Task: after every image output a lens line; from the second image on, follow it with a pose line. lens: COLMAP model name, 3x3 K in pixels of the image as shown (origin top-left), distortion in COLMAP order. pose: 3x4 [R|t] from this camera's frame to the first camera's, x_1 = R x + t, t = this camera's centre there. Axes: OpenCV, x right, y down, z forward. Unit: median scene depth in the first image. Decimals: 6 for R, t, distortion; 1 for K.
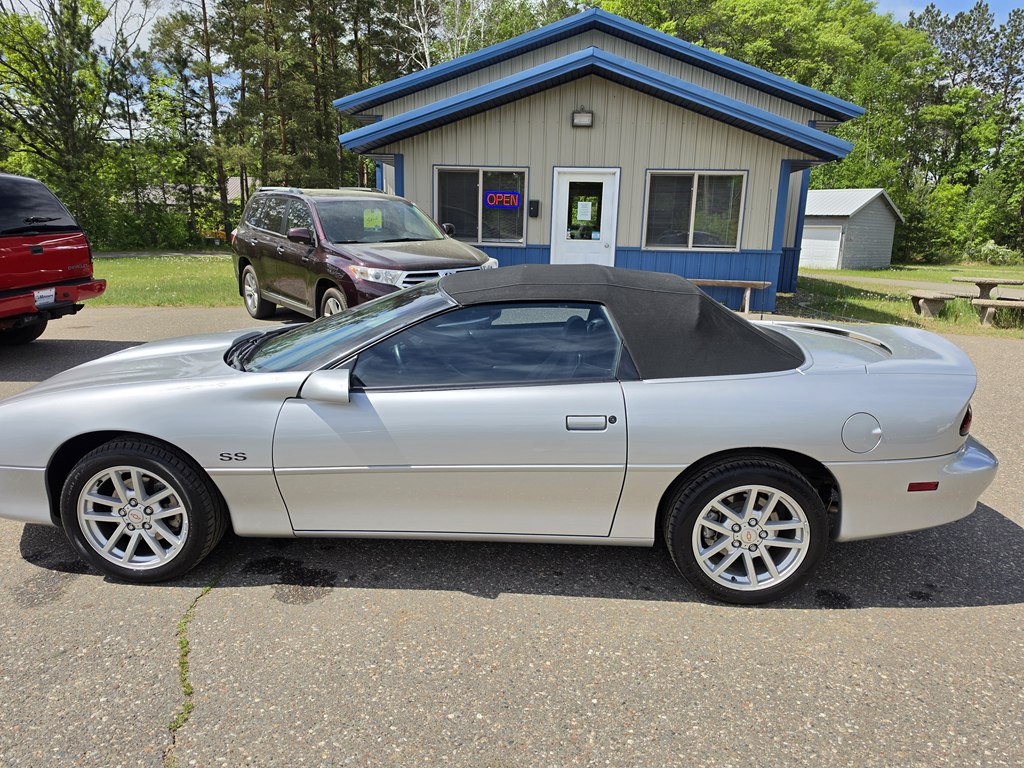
lens RADIAL K [[711.9, 0, 515.6], [0, 711.9, 394.7], [0, 0, 1]] dist [0.022208, -0.031102]
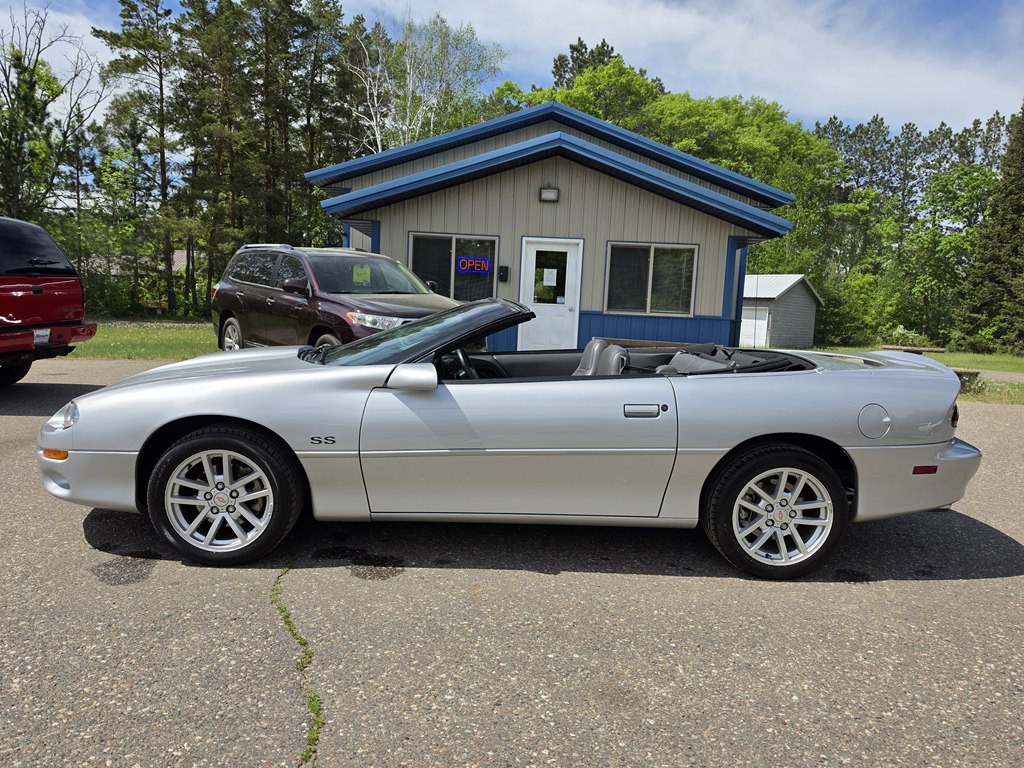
lens RADIAL K [[708.7, 0, 507.5], [0, 708.7, 384.0], [0, 0, 1]] dist [0.033048, -0.046112]
pose [[0.996628, 0.013080, 0.081004, -0.052213], [-0.002867, 0.992161, -0.124935, 0.035066], [-0.082003, 0.124281, 0.988853, -0.028274]]
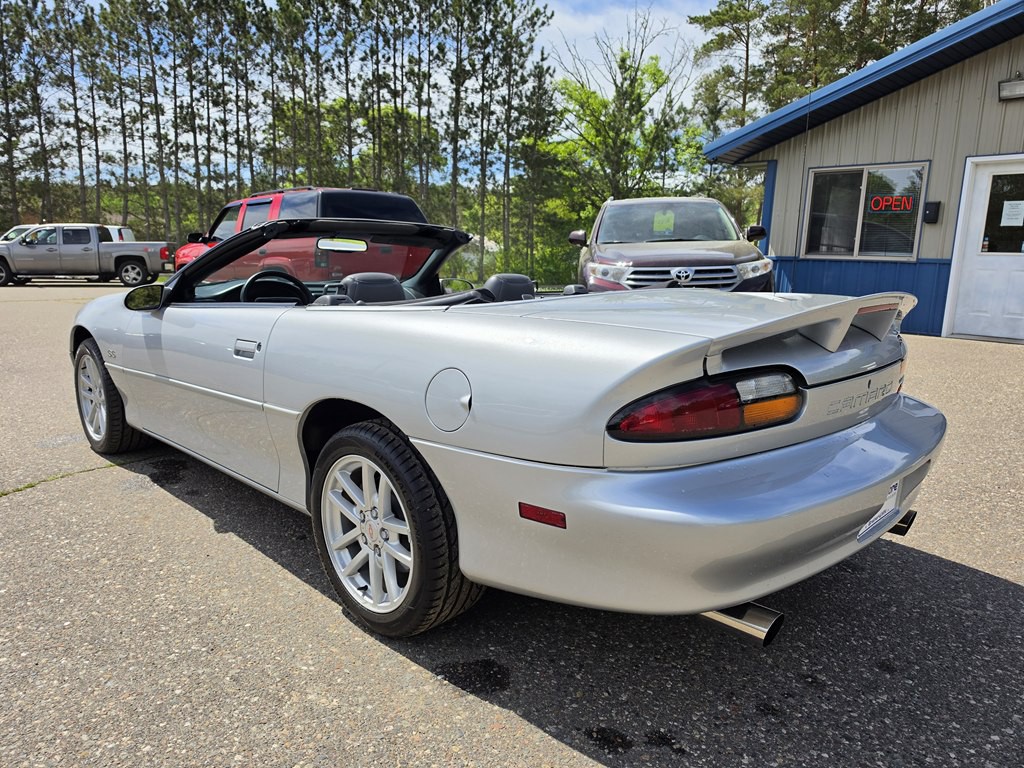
lens RADIAL K [[714.1, 0, 495.9], [0, 714.1, 386.6], [0, 0, 1]] dist [0.028600, -0.047975]
pose [[0.724615, 0.118711, -0.678853, 0.233313], [-0.169530, 0.985487, -0.008625, 0.010464], [0.667977, 0.121336, 0.734224, 0.142153]]
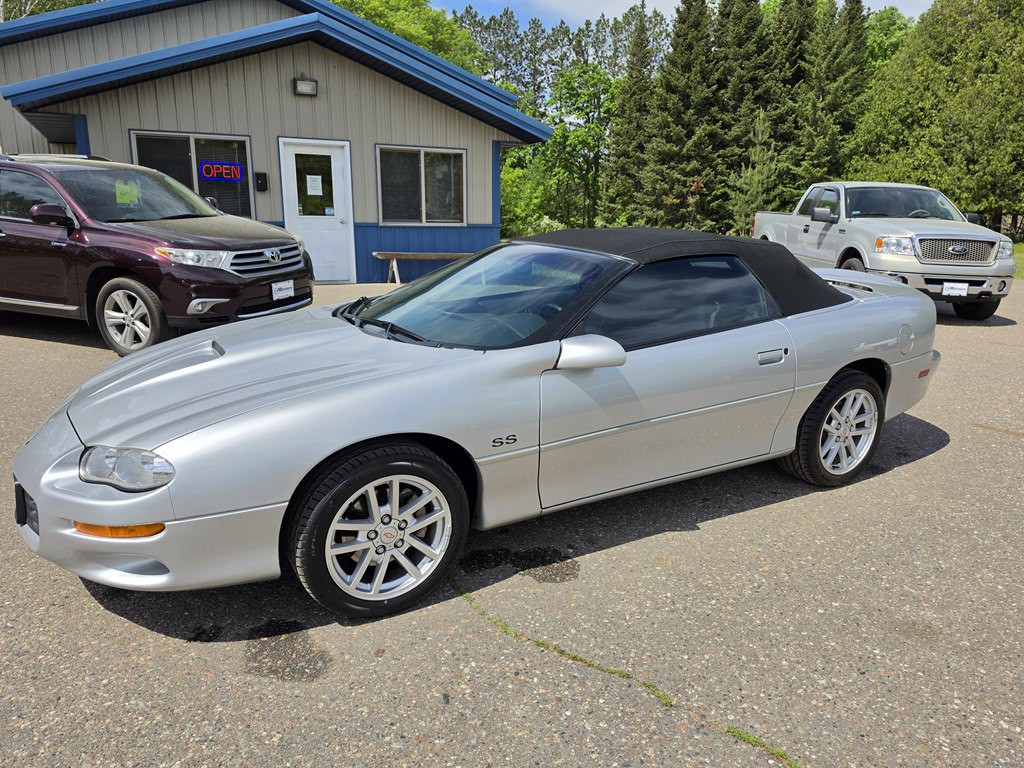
lens RADIAL K [[714.1, 0, 517.3], [0, 714.1, 385.4], [0, 0, 1]] dist [0.077511, -0.128713]
pose [[0.839676, -0.138601, 0.525103, -0.220825], [0.132144, 0.989969, 0.049995, -0.007128], [-0.526765, 0.027409, 0.849569, 0.053139]]
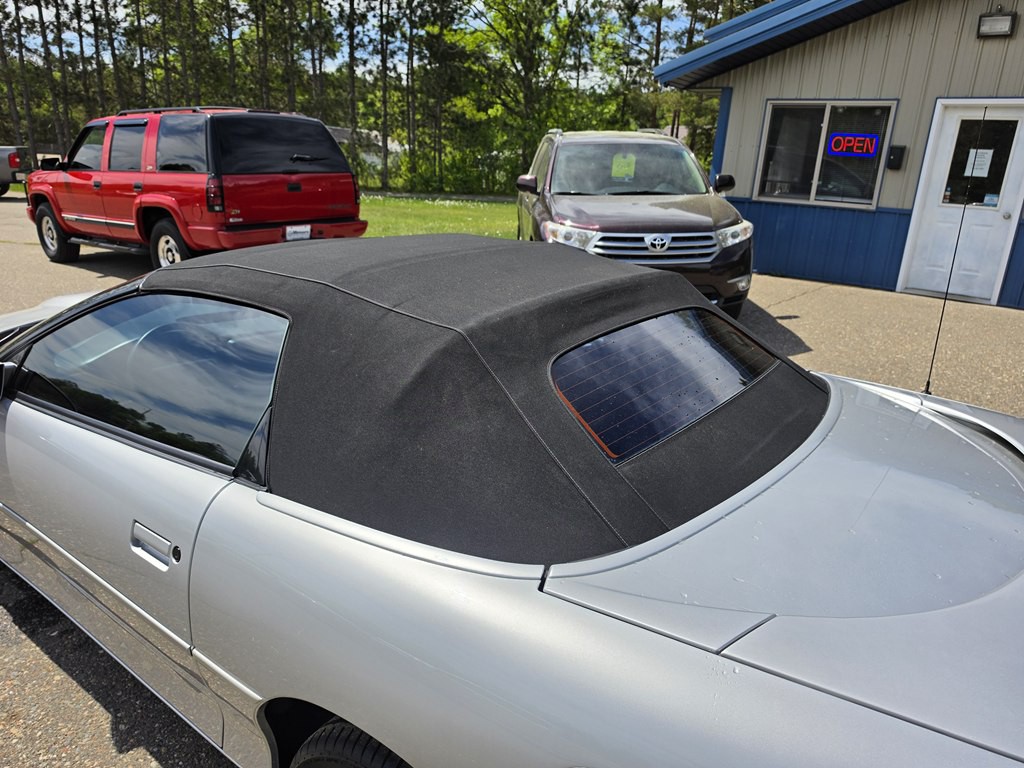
lens RADIAL K [[719.1, 0, 506.5], [0, 719.1, 395.8], [0, 0, 1]] dist [0.017266, -0.032399]
pose [[0.817060, 0.194169, -0.542873, 0.147126], [-0.159680, 0.980961, 0.110531, -0.042920], [0.553999, -0.003625, 0.832509, 0.176506]]
